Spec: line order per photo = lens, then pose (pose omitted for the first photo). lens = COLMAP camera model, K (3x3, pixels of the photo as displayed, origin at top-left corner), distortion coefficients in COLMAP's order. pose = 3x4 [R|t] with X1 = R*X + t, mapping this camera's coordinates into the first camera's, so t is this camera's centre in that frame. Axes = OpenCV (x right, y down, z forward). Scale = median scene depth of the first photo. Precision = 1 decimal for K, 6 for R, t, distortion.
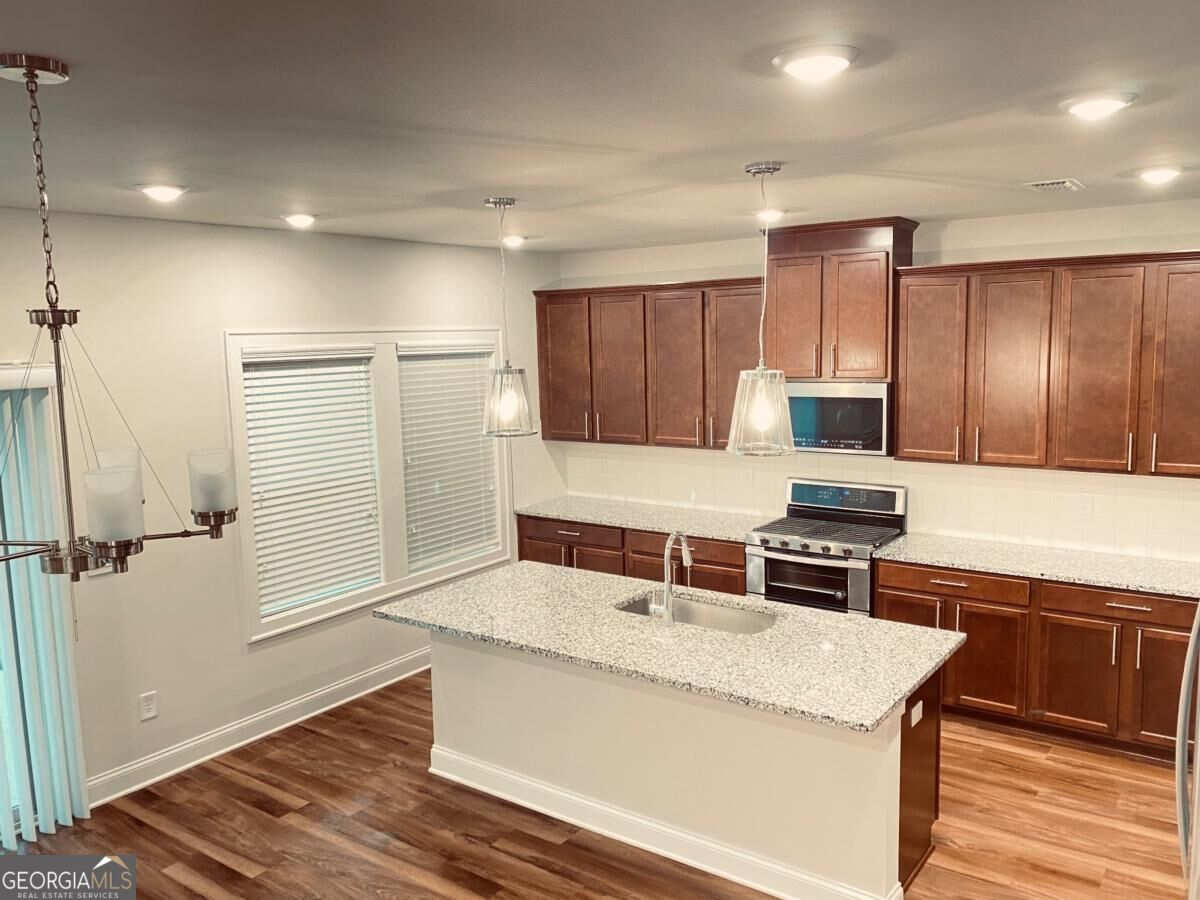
lens RADIAL K [[959.5, 0, 594.1], [0, 959.5, 449.3], [0, 0, 1]] dist [0.027701, -0.030333]
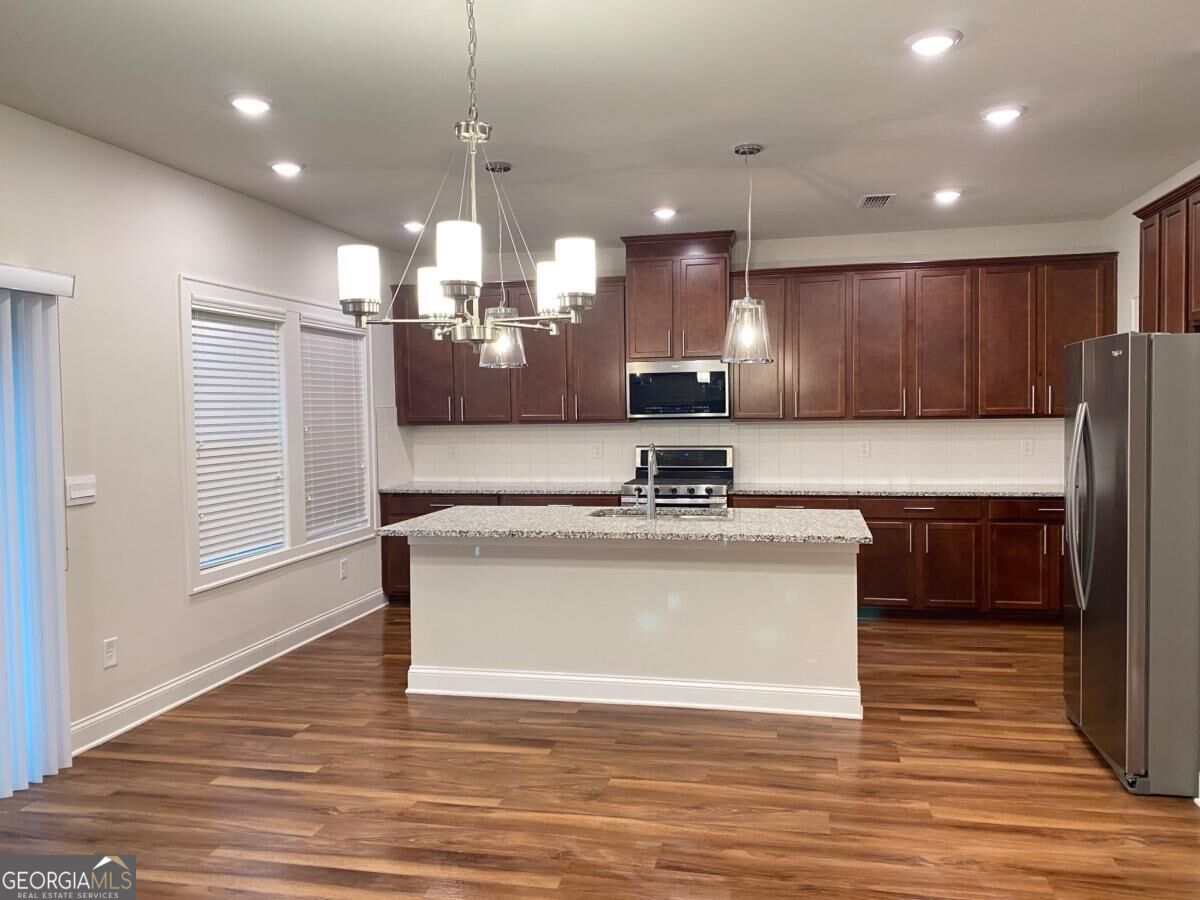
lens RADIAL K [[924.6, 0, 605.4], [0, 924.6, 447.1], [0, 0, 1]] dist [0.040700, -0.032676]
pose [[0.912667, -0.003604, 0.408687, -0.359288], [0.041397, 0.995634, -0.083666, 0.148582], [-0.406601, 0.093277, 0.908831, -0.039588]]
